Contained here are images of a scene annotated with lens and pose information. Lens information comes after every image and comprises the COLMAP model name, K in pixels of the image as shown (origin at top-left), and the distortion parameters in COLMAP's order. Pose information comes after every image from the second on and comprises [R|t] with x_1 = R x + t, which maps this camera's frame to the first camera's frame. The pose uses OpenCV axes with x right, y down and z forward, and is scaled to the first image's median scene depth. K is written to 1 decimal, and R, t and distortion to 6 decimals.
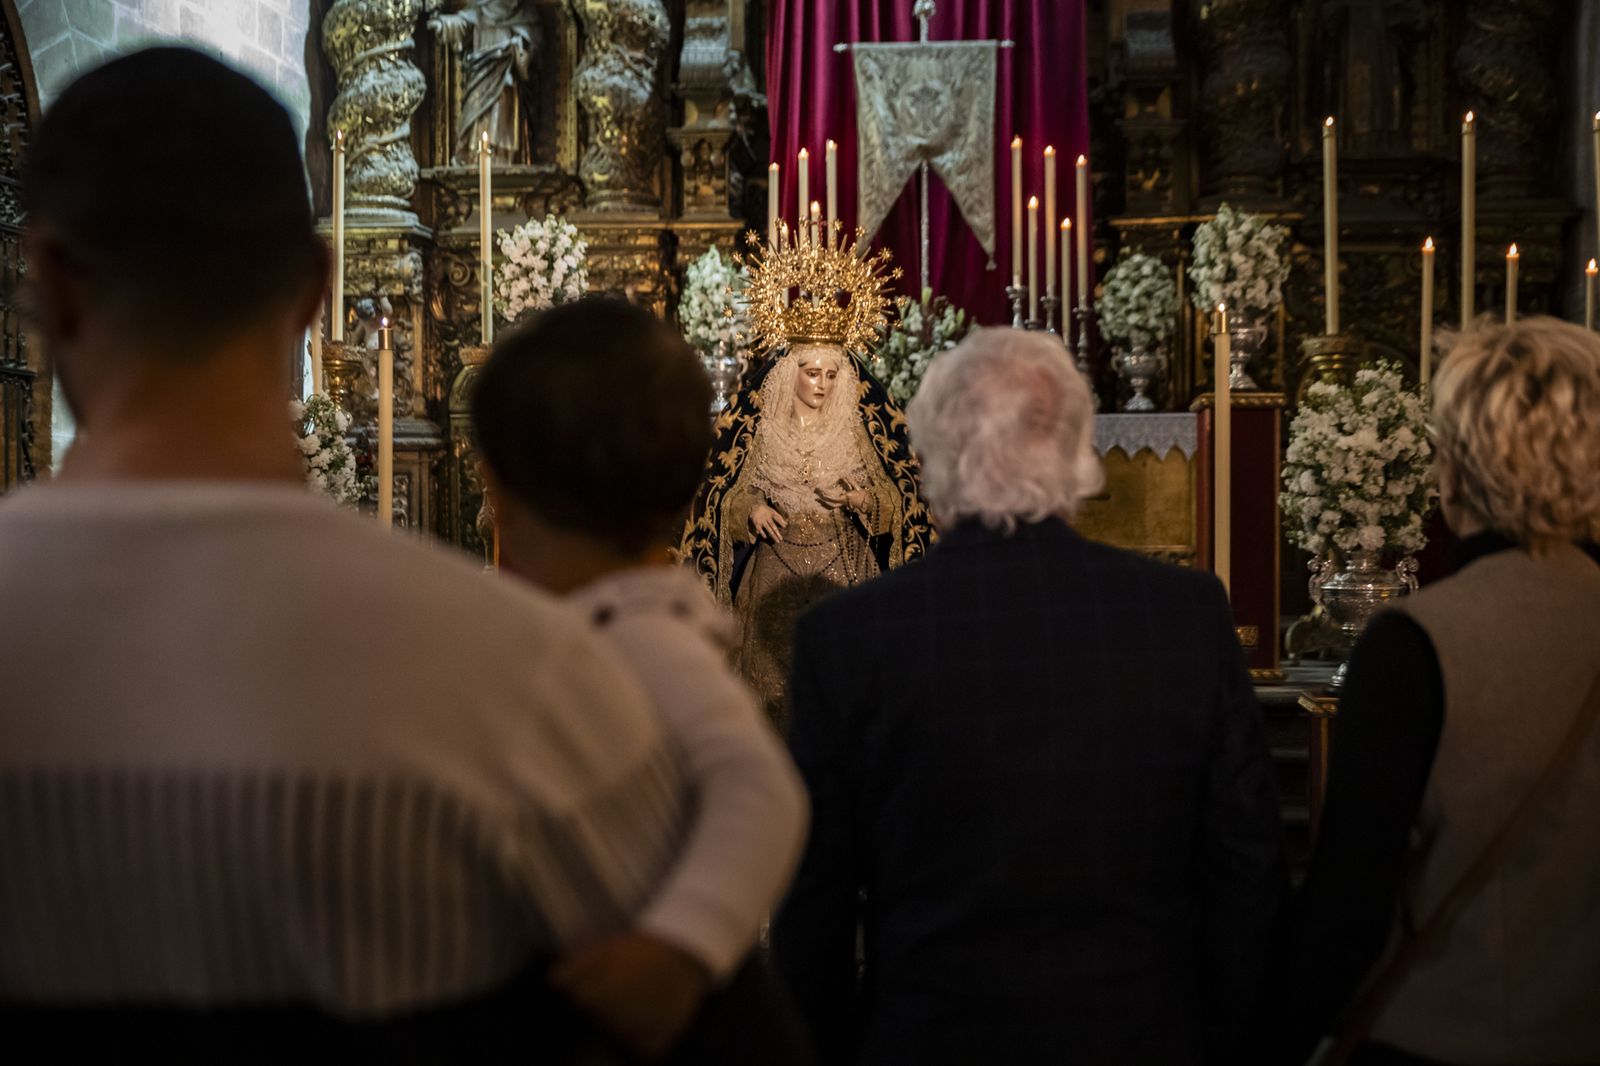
lens RADIAL K [[1978.8, 0, 800.0], [0, 1978.8, 533.0], [0, 0, 1]] dist [-0.008875, -0.007216]
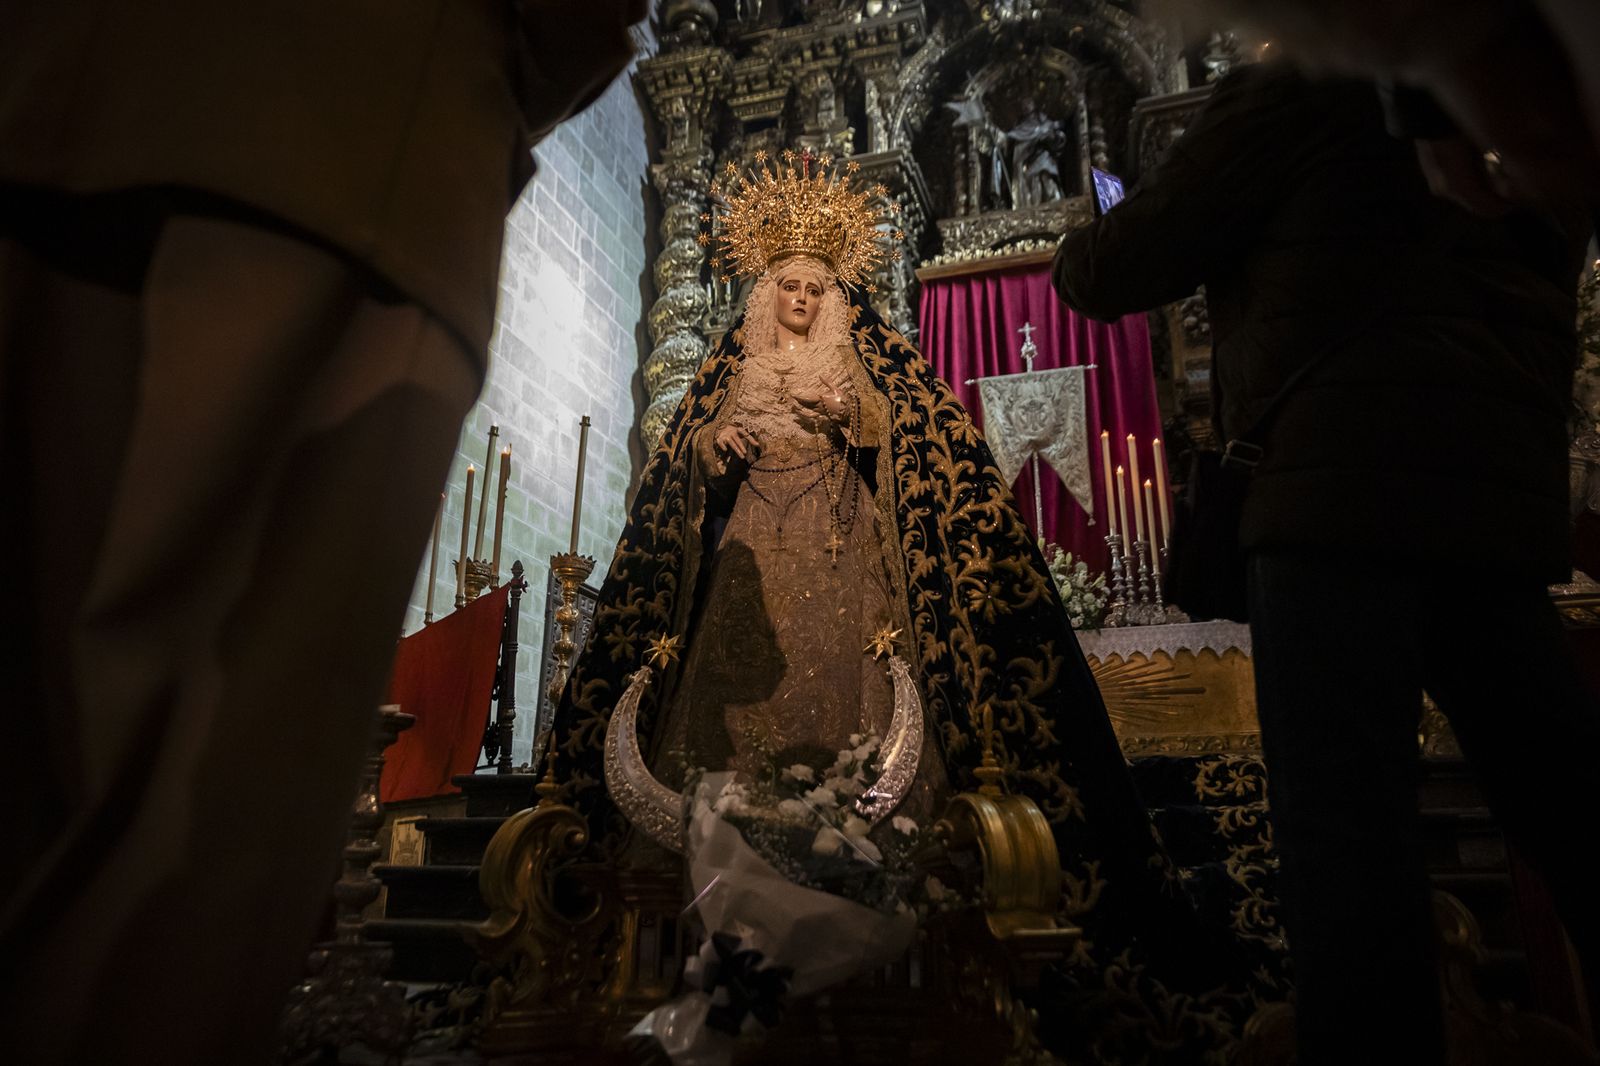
lens RADIAL K [[1072.6, 0, 800.0], [0, 1072.6, 533.0], [0, 0, 1]] dist [0.003383, 0.000419]
pose [[0.977107, -0.054719, -0.205591, 0.054009], [-0.010843, 0.952295, -0.304988, 0.089554], [0.212472, 0.300235, 0.929900, 0.304634]]
